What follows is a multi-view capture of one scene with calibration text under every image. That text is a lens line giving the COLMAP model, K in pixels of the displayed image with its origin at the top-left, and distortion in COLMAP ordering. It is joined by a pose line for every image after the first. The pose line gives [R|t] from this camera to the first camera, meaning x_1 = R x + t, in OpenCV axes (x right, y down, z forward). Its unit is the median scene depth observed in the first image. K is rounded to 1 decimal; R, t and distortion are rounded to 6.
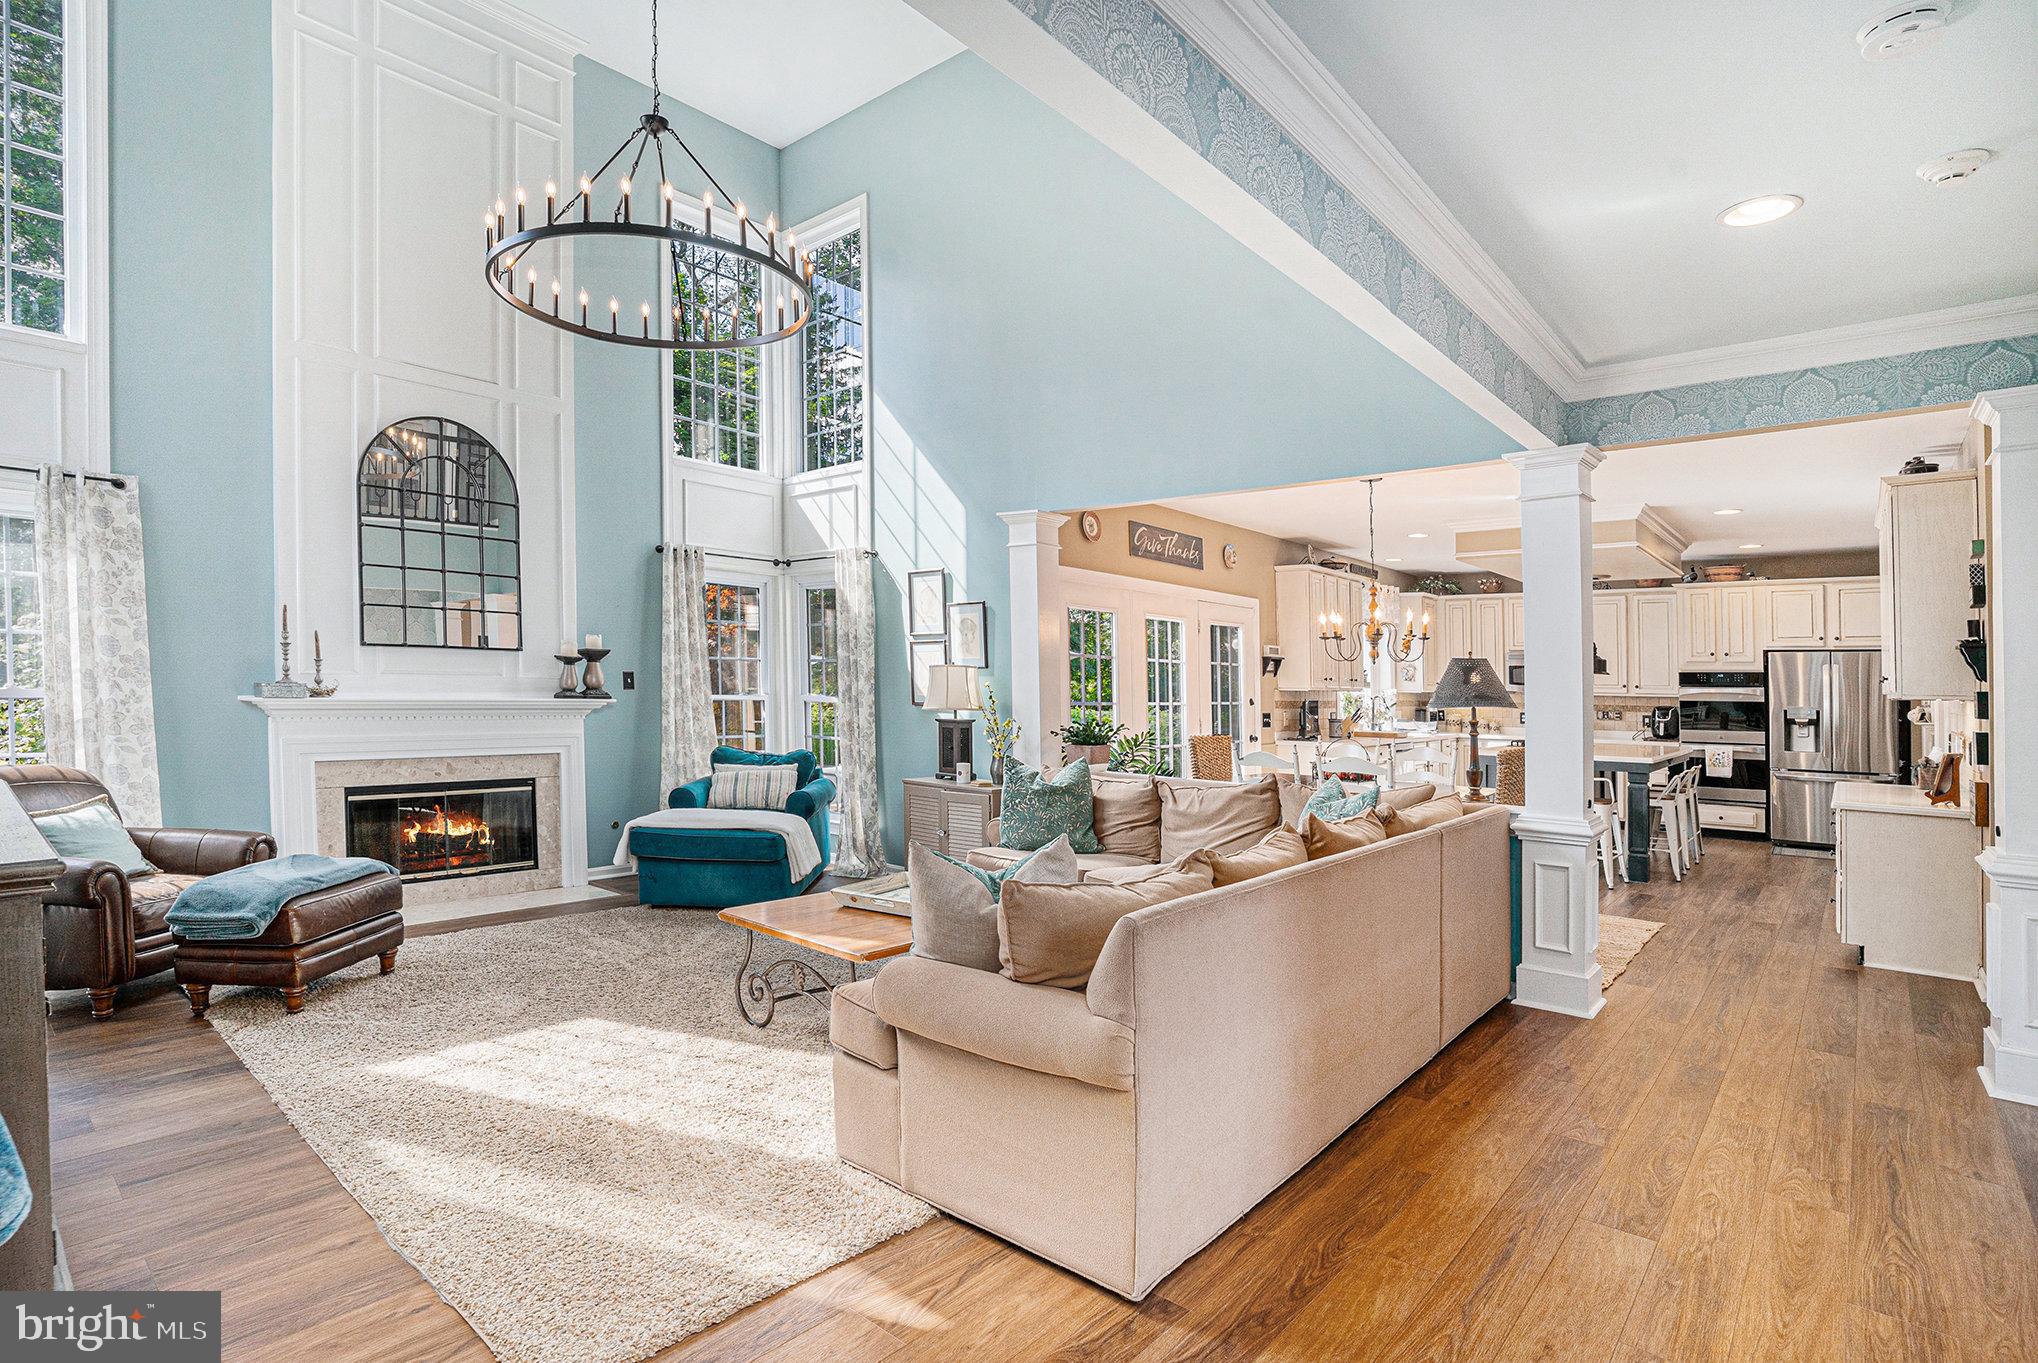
lens RADIAL K [[1017.3, 0, 1004.3], [0, 1017.3, 737.4], [0, 0, 1]] dist [-0.039233, 0.031474]
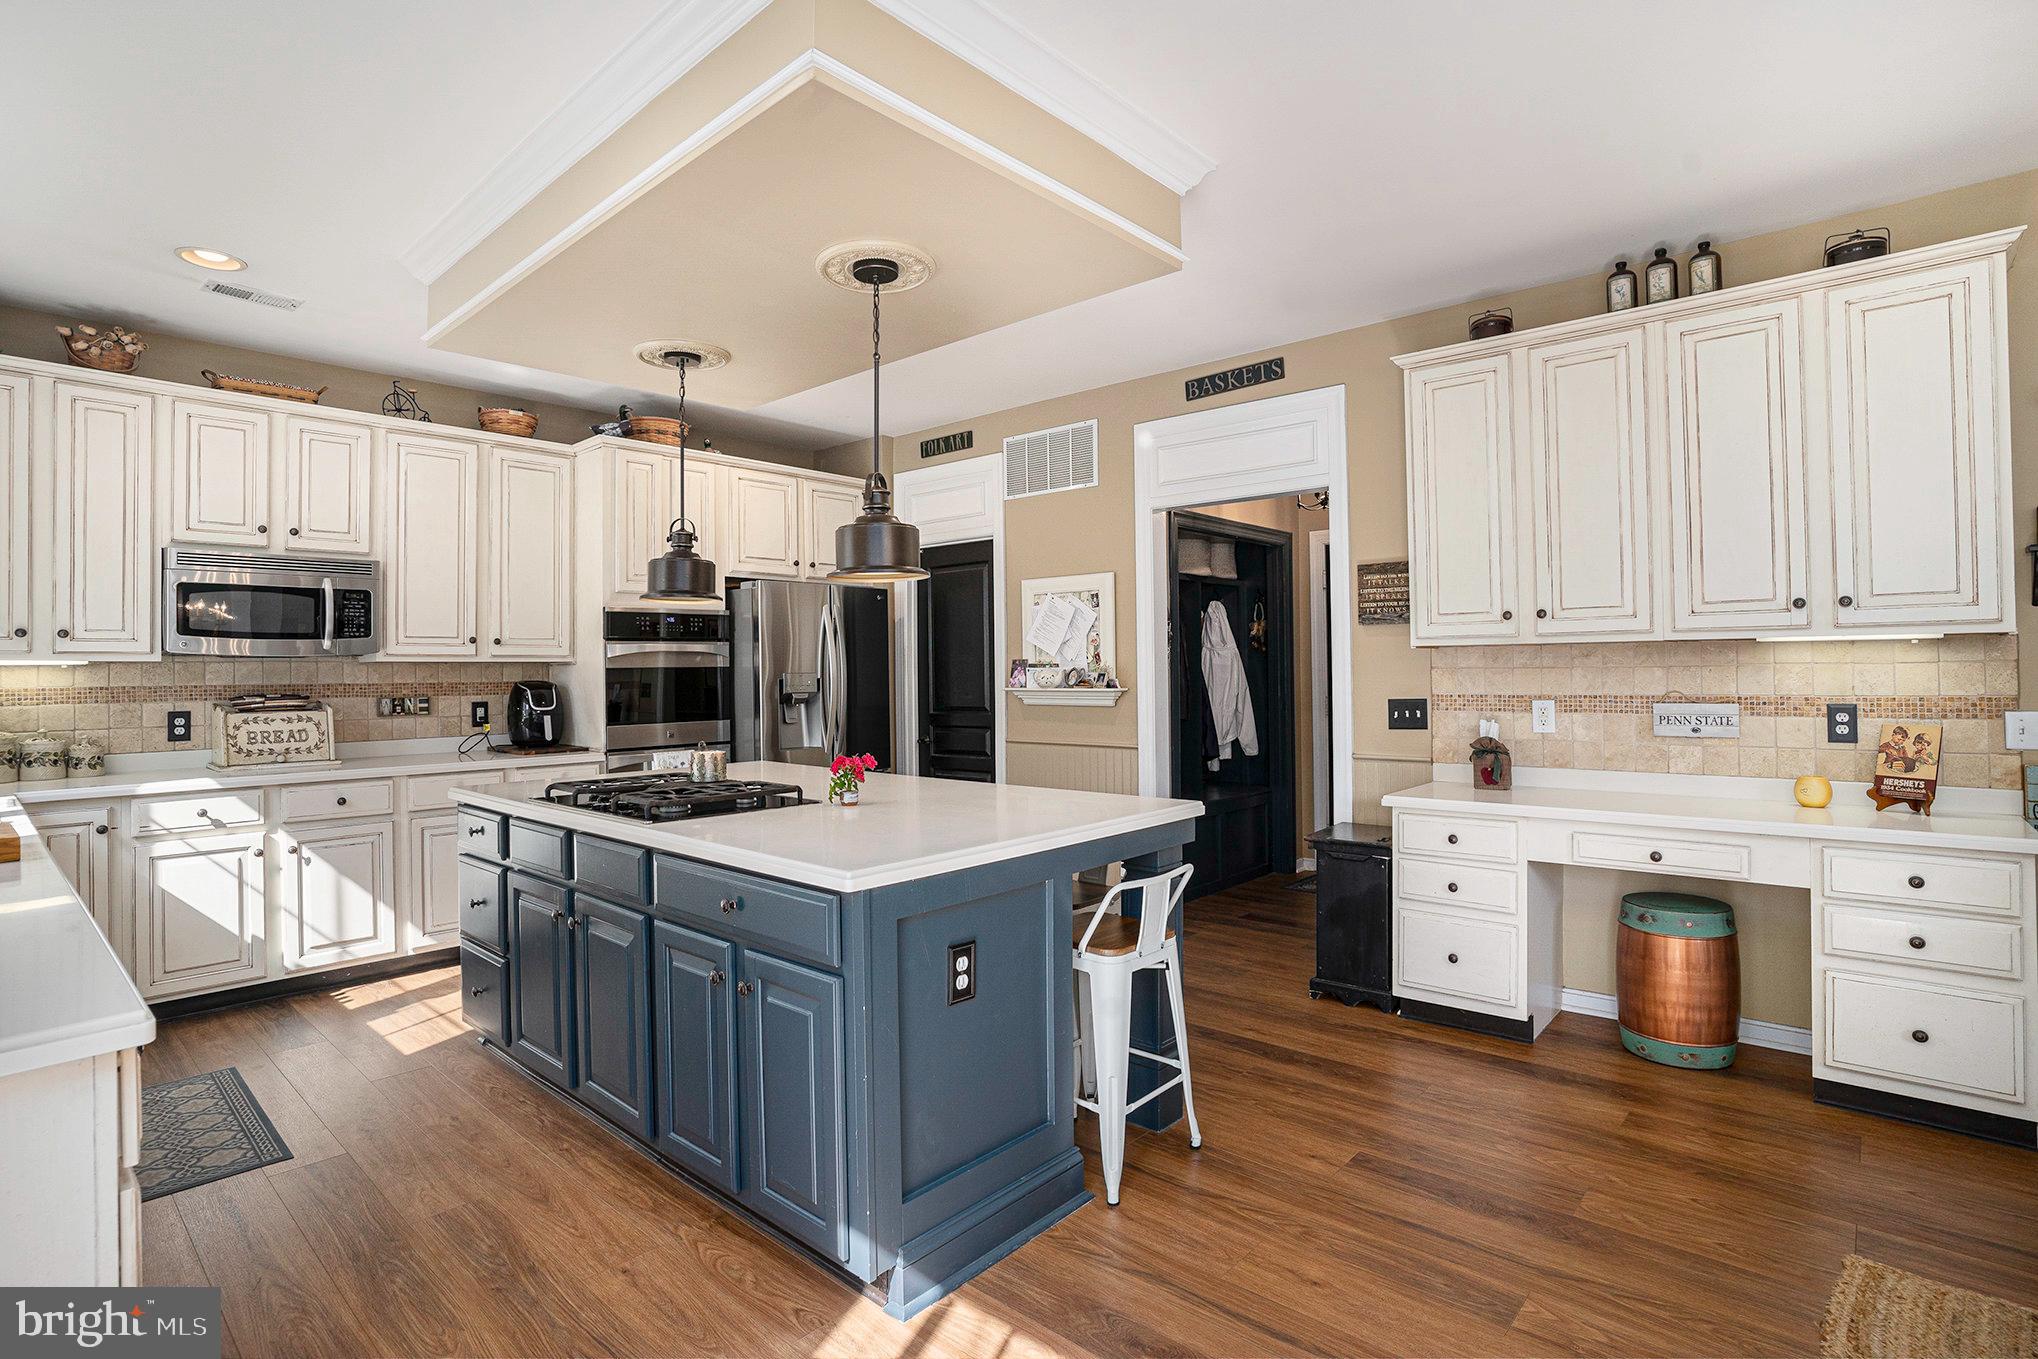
lens RADIAL K [[1014.7, 0, 1016.9], [0, 1014.7, 667.7], [0, 0, 1]] dist [-0.088132, 0.042838]
pose [[0.016070, -0.010025, 0.999821, 0.186222], [0.059289, 0.998200, 0.009056, -0.031192], [-0.998111, 0.059133, 0.016635, 0.837259]]
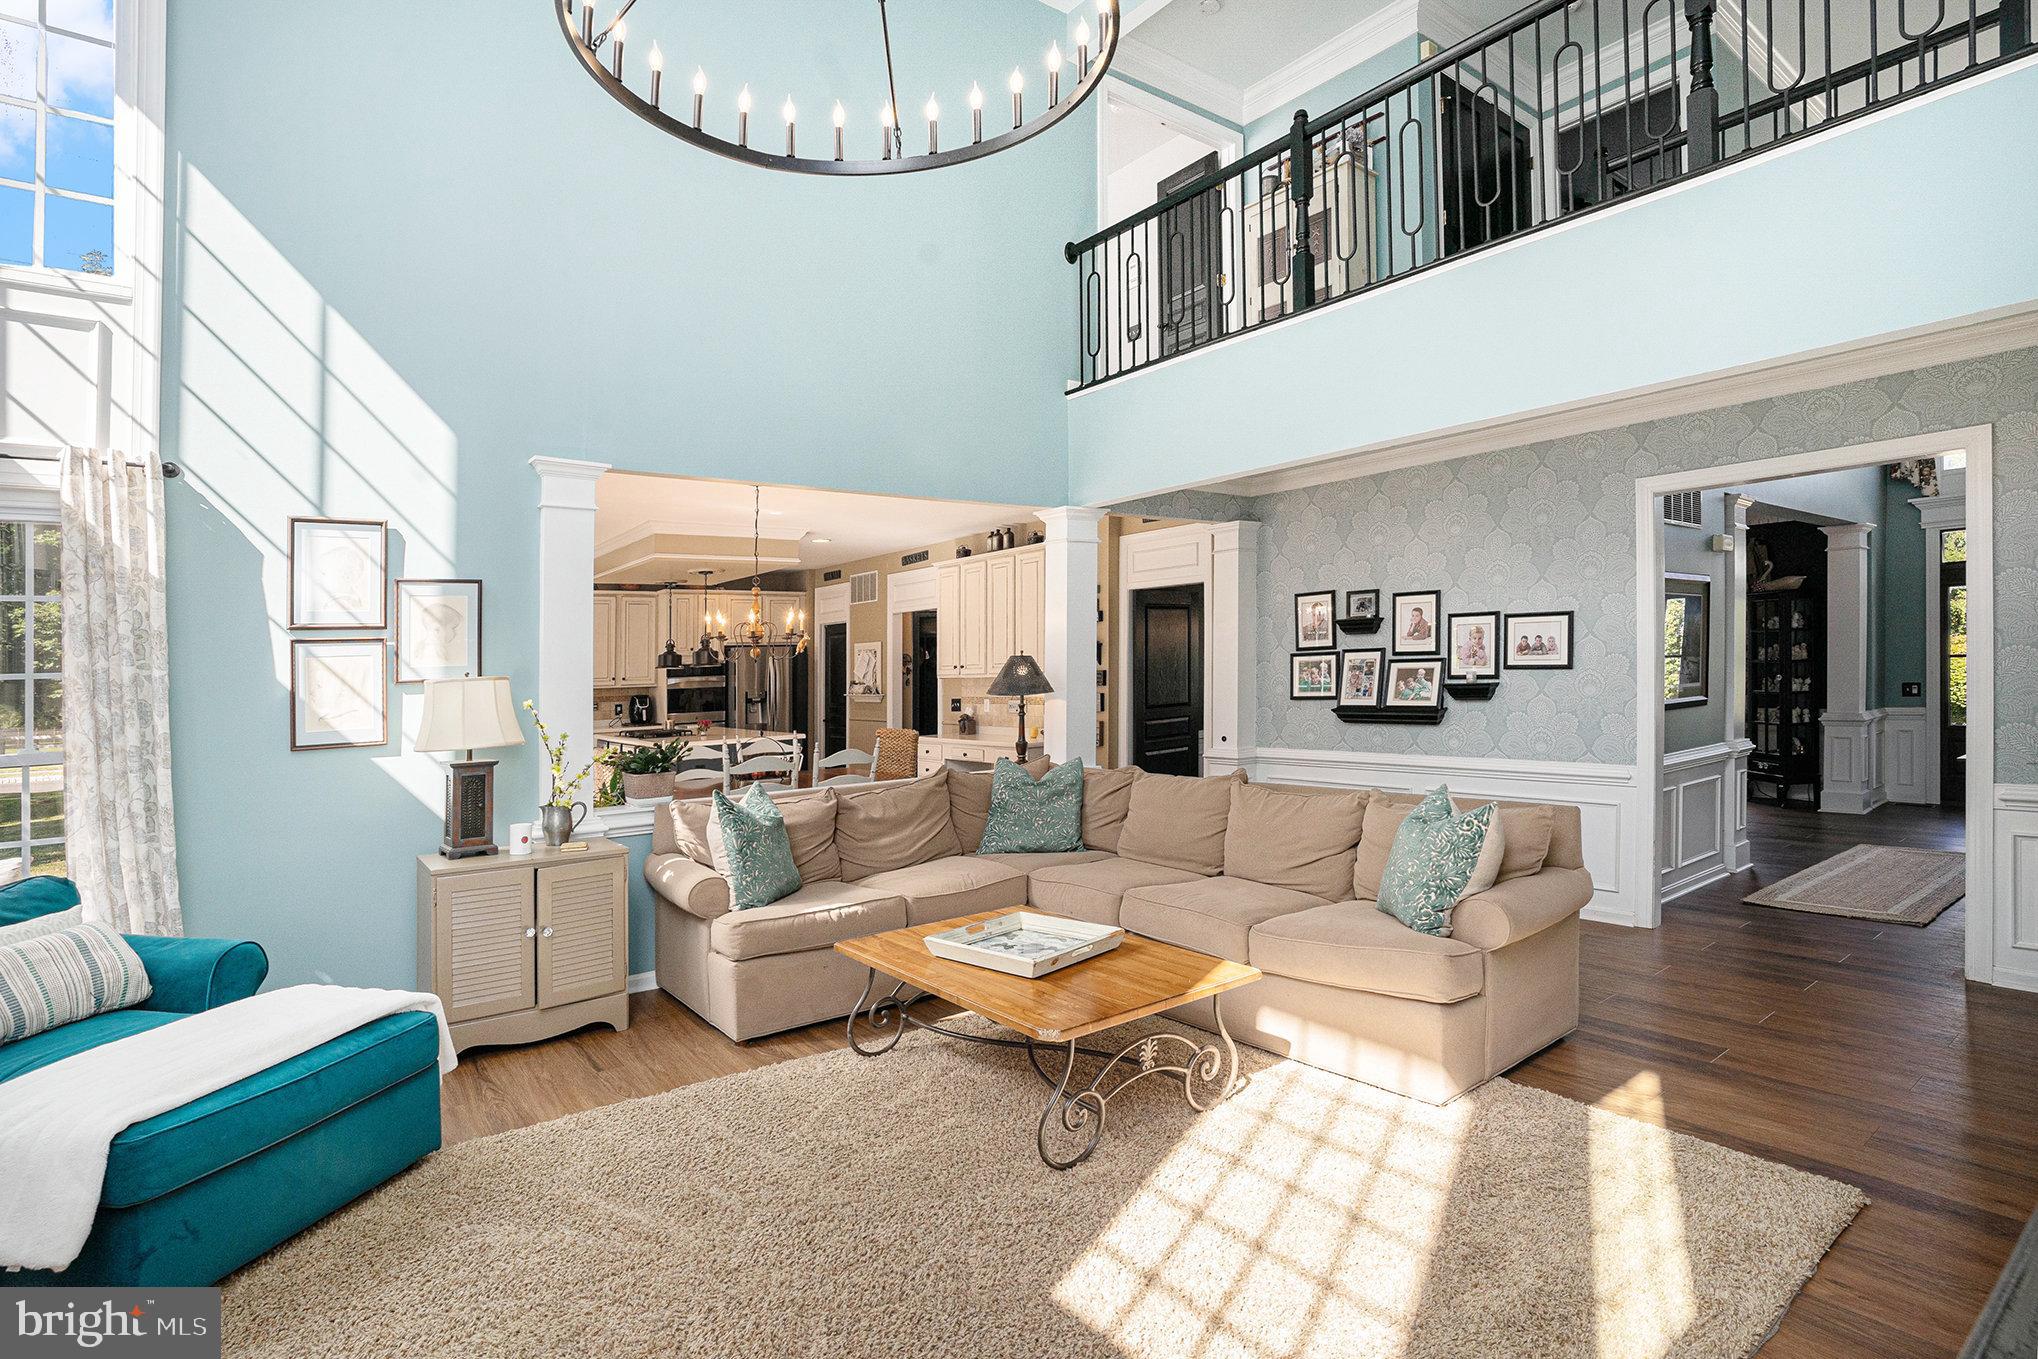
lens RADIAL K [[1013.2, 0, 1007.9], [0, 1013.2, 699.6], [0, 0, 1]] dist [-0.086616, 0.045691]
pose [[0.197128, -0.053014, 0.978943, -0.433207], [0.081033, 0.996001, 0.037621, -0.039007], [-0.977023, 0.071910, 0.200635, 0.394845]]
